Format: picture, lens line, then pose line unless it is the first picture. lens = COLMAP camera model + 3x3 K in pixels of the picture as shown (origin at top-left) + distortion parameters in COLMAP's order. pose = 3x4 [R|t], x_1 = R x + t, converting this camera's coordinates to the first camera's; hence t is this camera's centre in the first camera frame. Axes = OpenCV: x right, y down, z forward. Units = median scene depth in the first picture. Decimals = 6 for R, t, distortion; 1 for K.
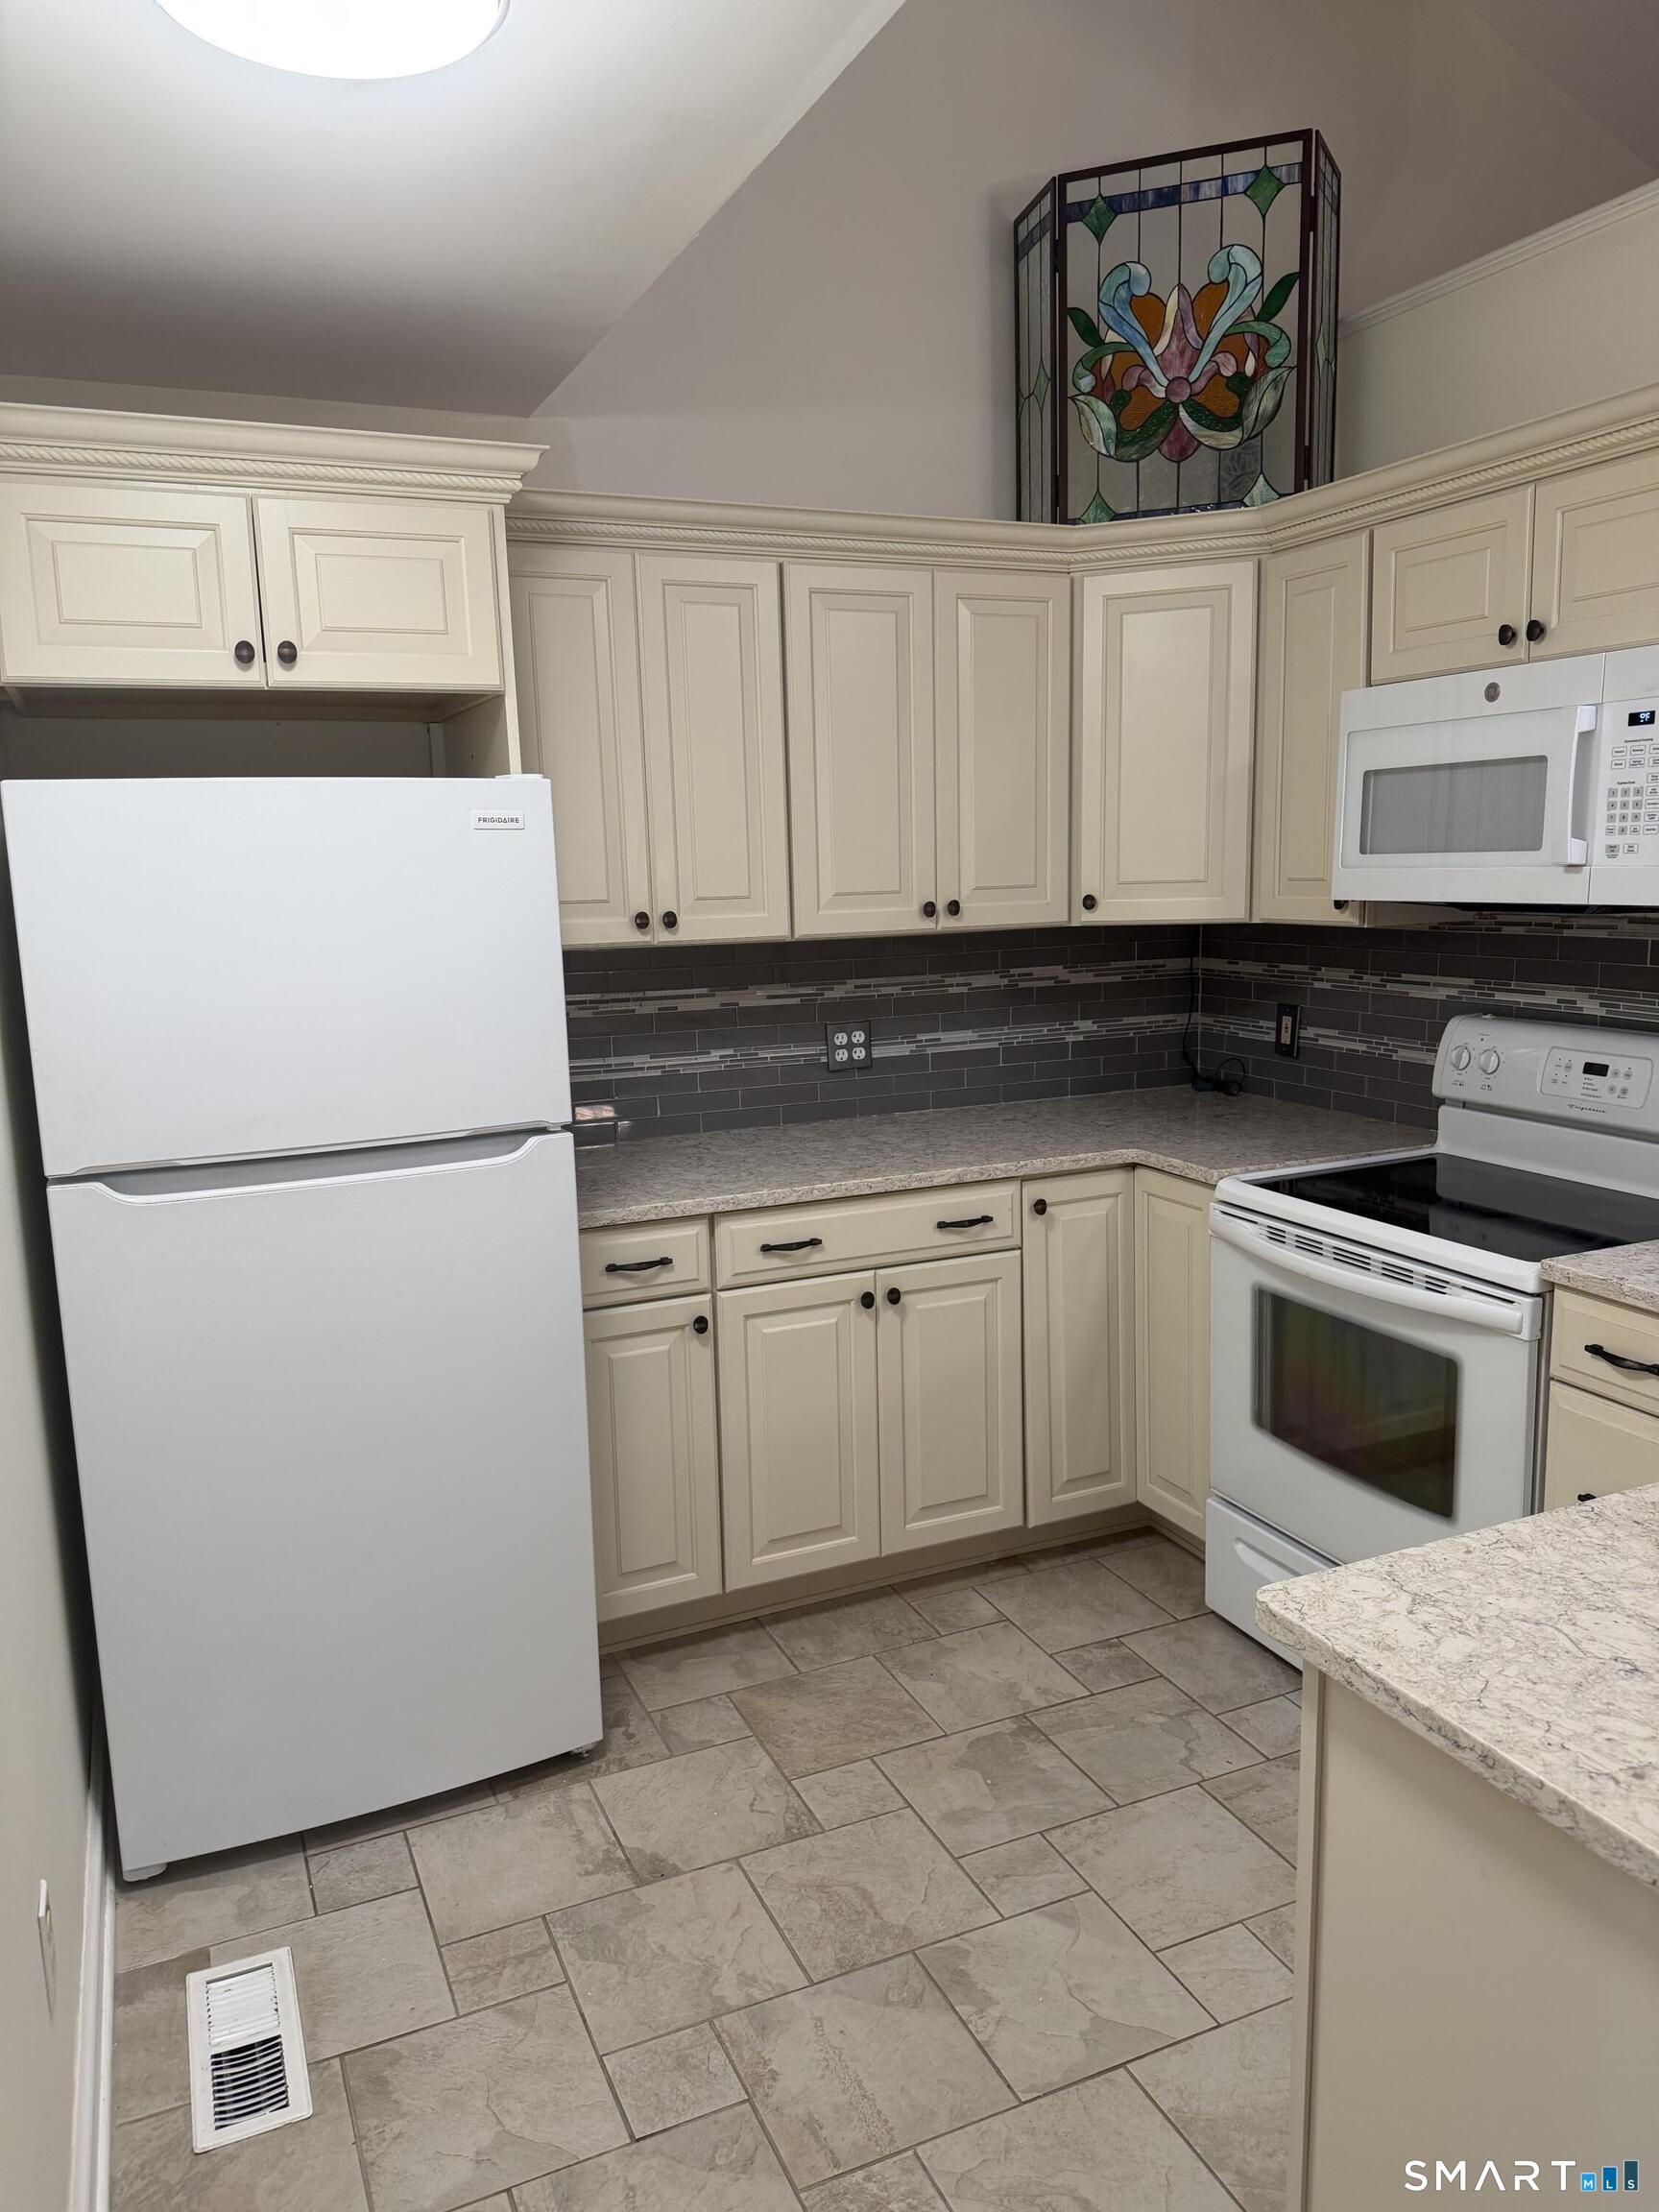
lens RADIAL K [[1545.6, 0, 828.7], [0, 1545.6, 1120.3], [0, 0, 1]] dist [-0.002385, -0.003242]
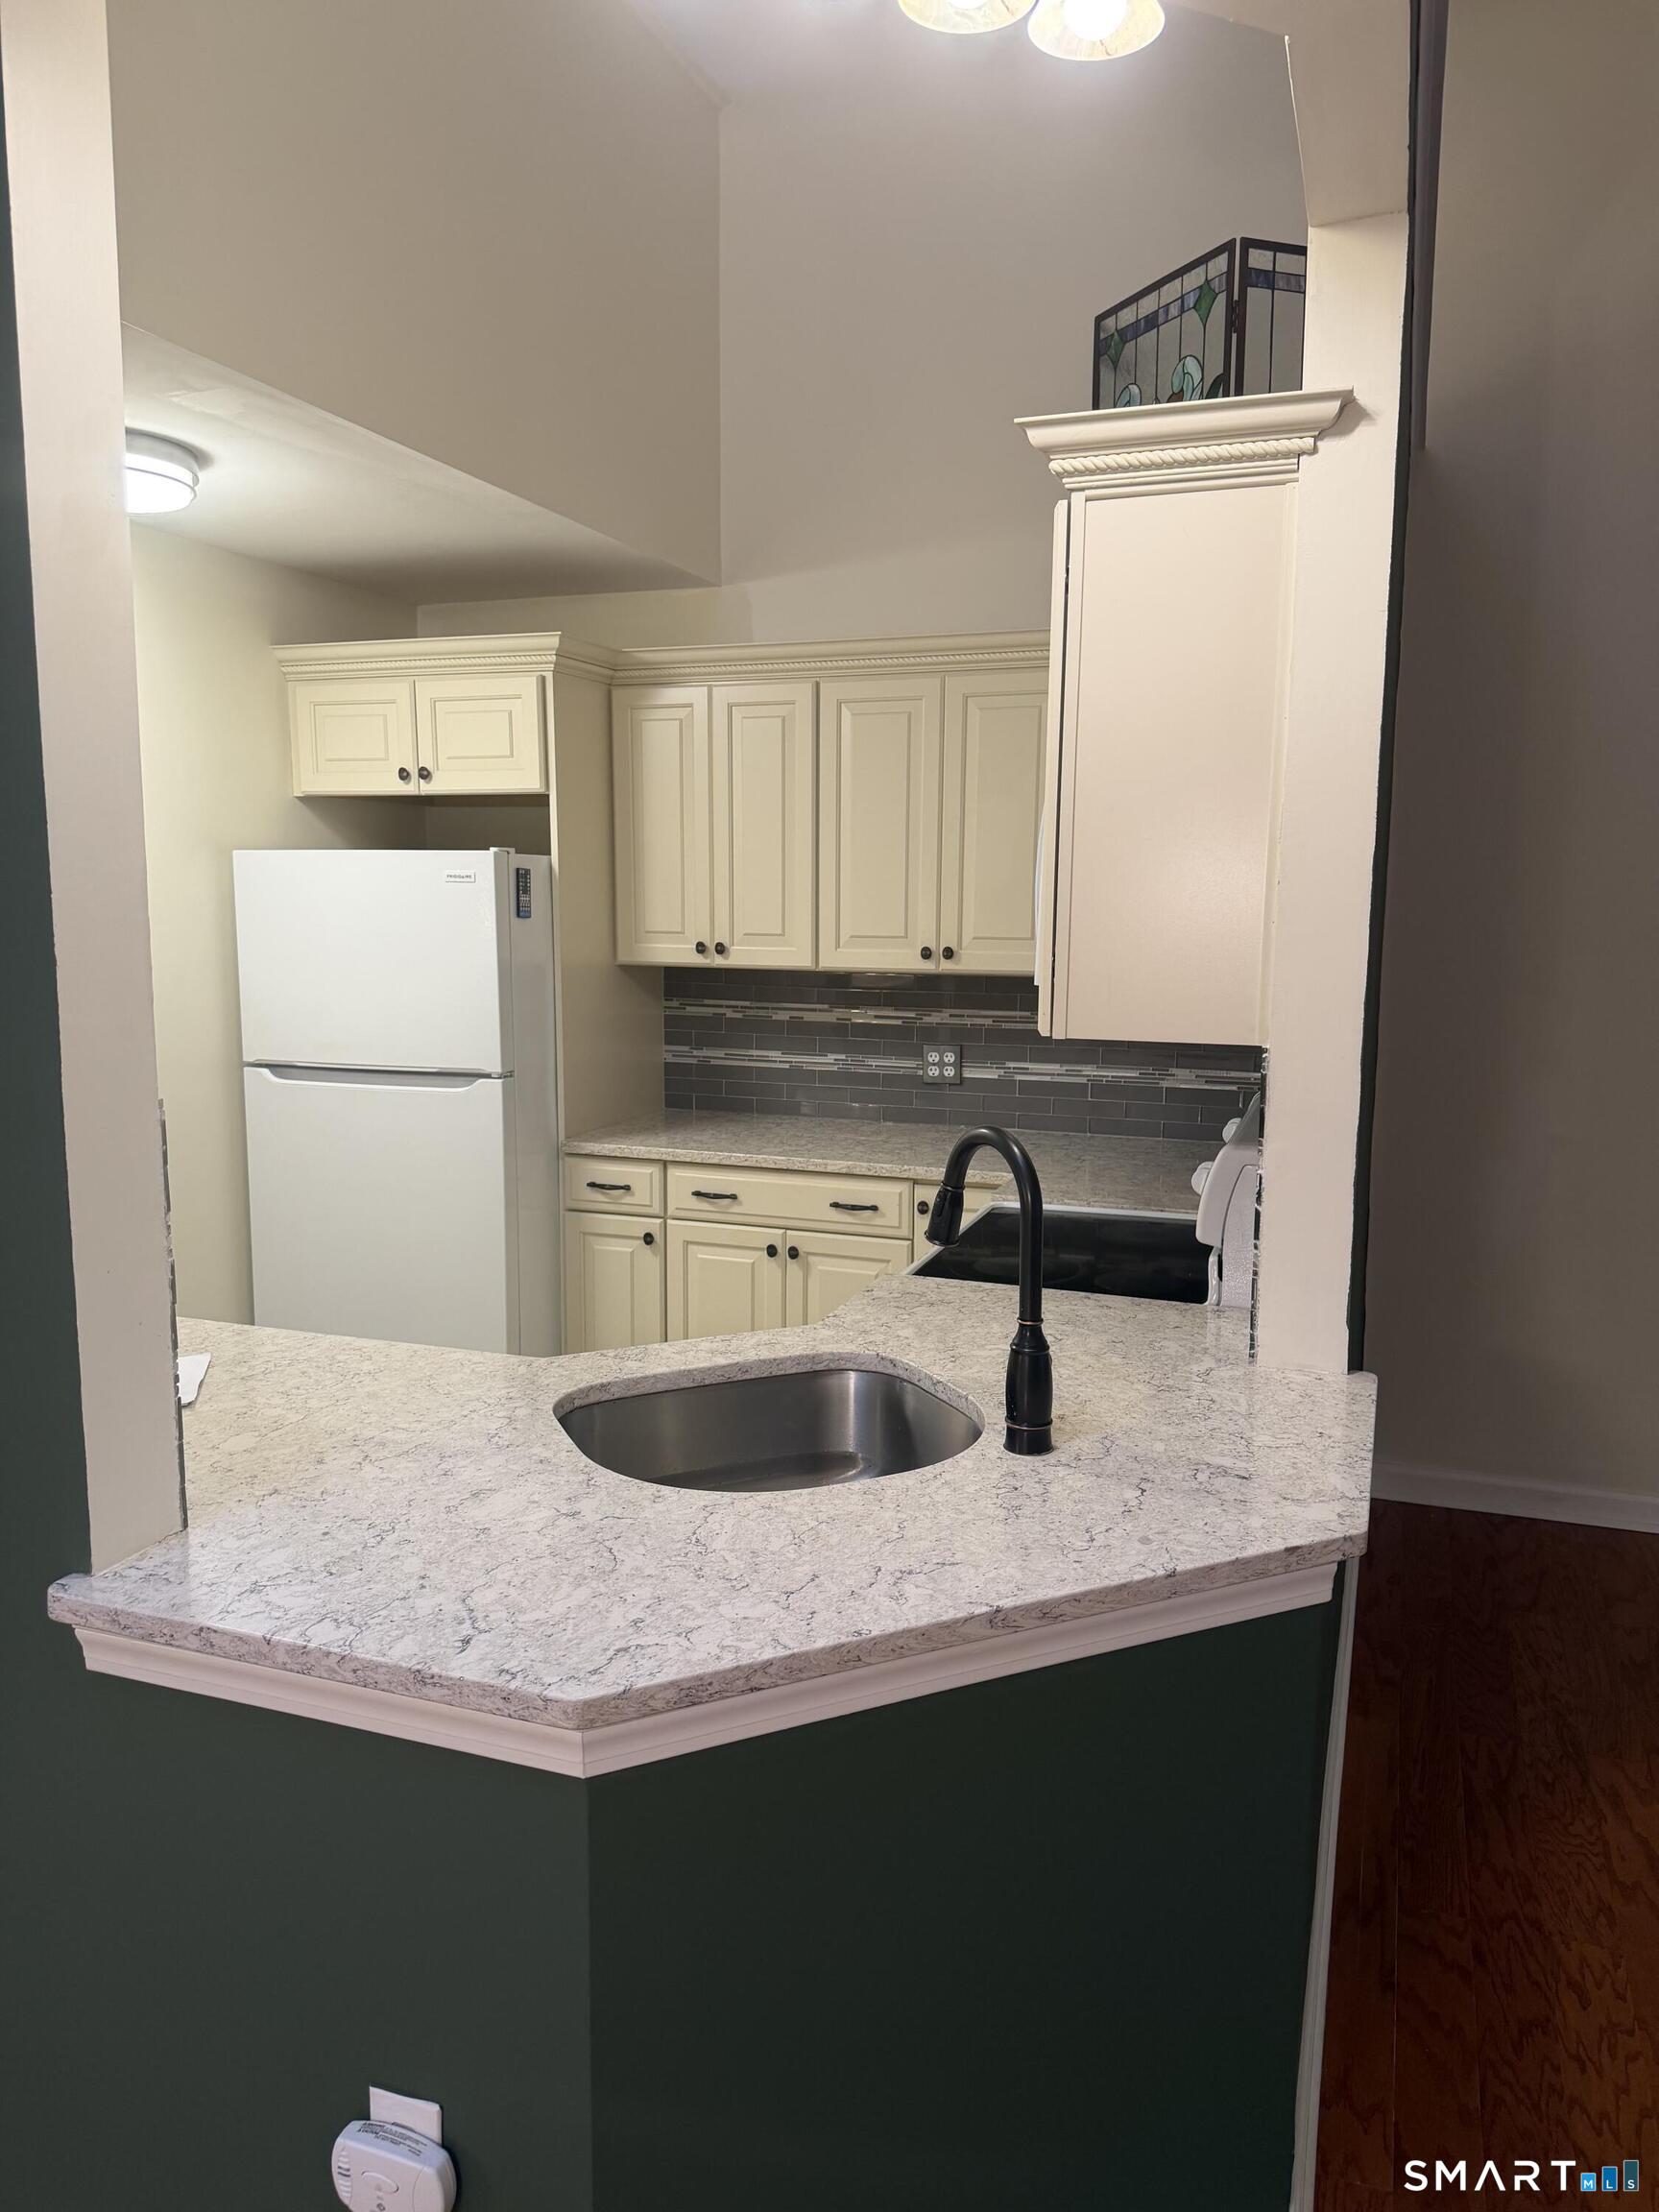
lens RADIAL K [[1550.4, 0, 829.5], [0, 1550.4, 1106.0], [0, 0, 1]] dist [0.003344, -0.020112]
pose [[0.718305, 0.126354, -0.684159, 0.901668], [-0.141614, 0.989337, 0.034034, -0.051988], [0.681163, 0.072440, 0.728539, 0.081991]]
